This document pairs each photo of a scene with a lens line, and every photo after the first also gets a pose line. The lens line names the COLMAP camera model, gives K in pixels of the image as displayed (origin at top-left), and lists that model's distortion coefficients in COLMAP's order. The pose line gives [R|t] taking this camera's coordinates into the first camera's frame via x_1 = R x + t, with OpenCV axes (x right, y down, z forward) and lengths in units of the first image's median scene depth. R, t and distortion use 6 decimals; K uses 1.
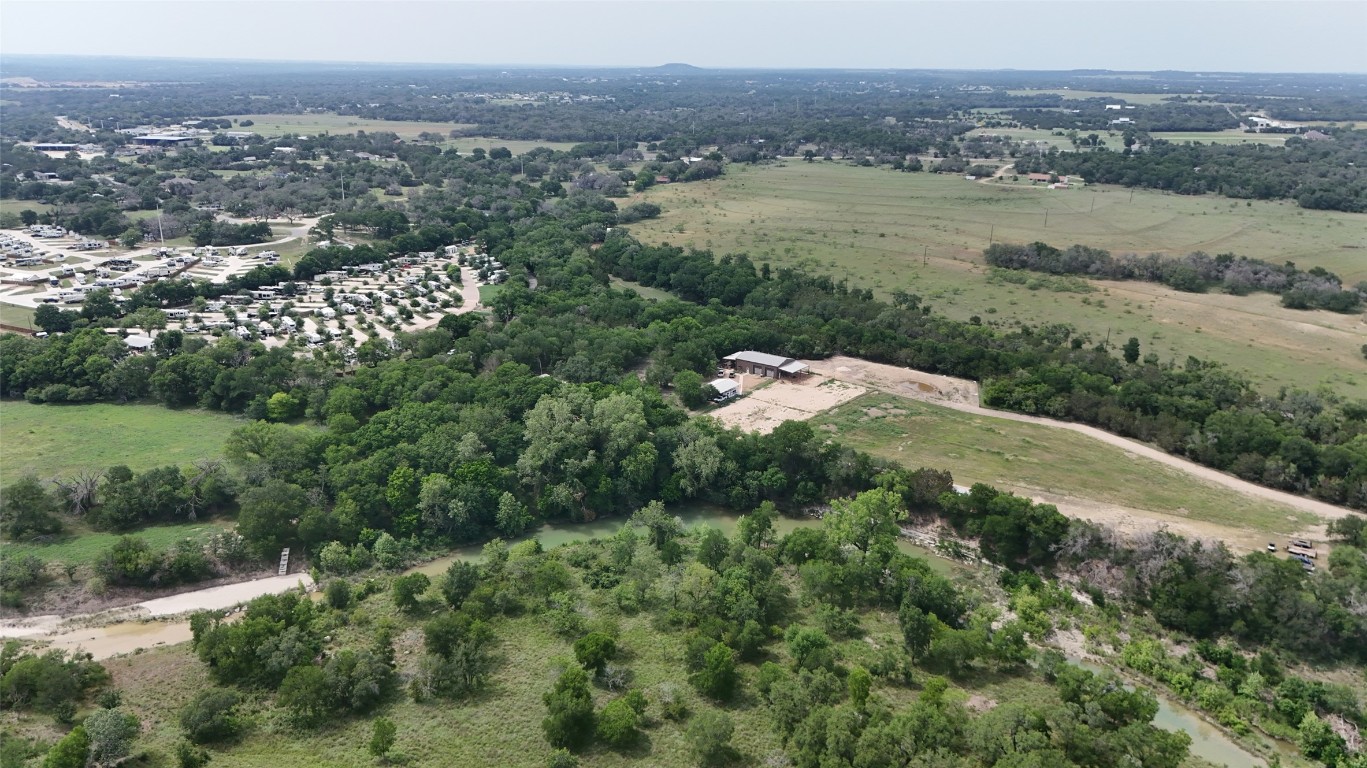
lens RADIAL K [[1008.7, 0, 684.0], [0, 1008.7, 378.0], [0, 0, 1]] dist [0.045006, -0.037026]
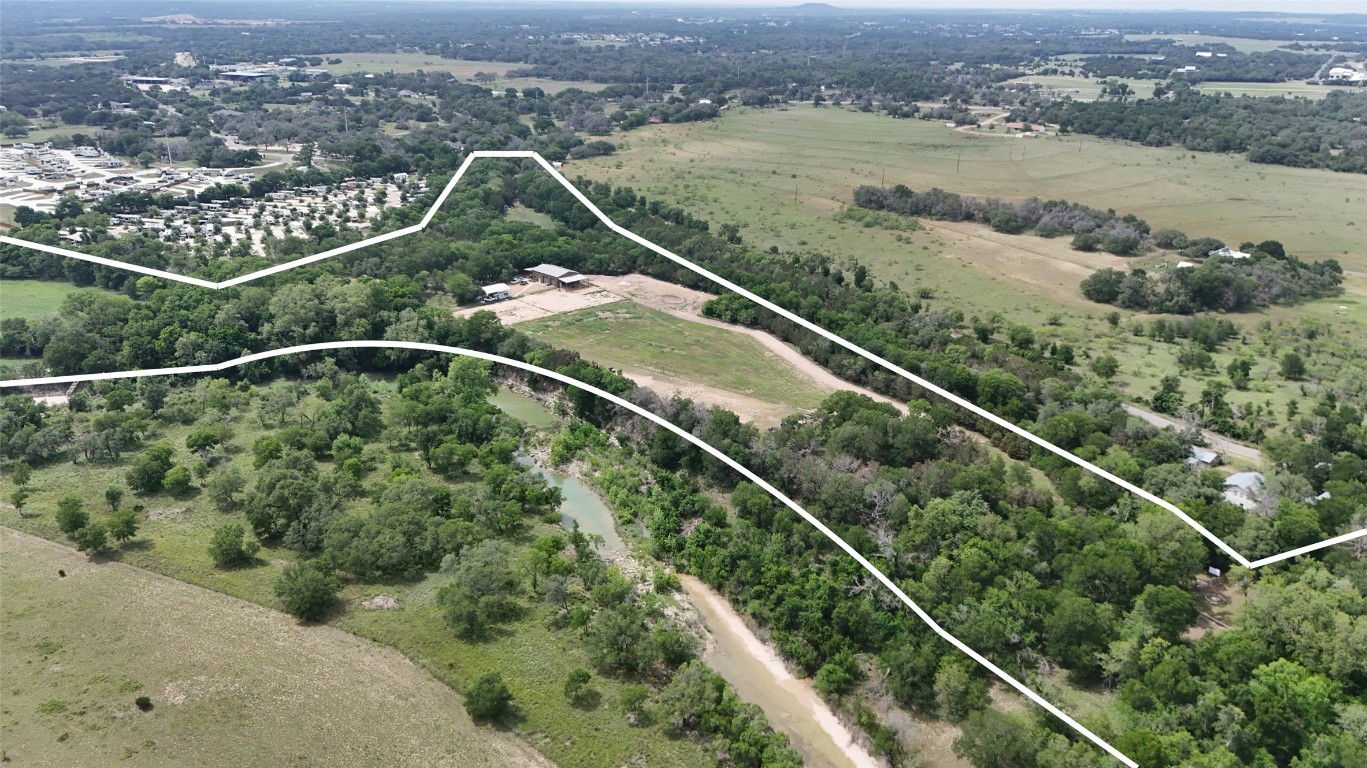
lens RADIAL K [[1008.7, 0, 680.3], [0, 1008.7, 395.6], [0, 0, 1]] dist [0.045006, -0.037026]
pose [[0.988725, 0.058249, -0.137950, 0.278862], [-0.048562, 0.996180, 0.072574, 0.023517], [0.141650, -0.065056, 0.987777, -0.117556]]
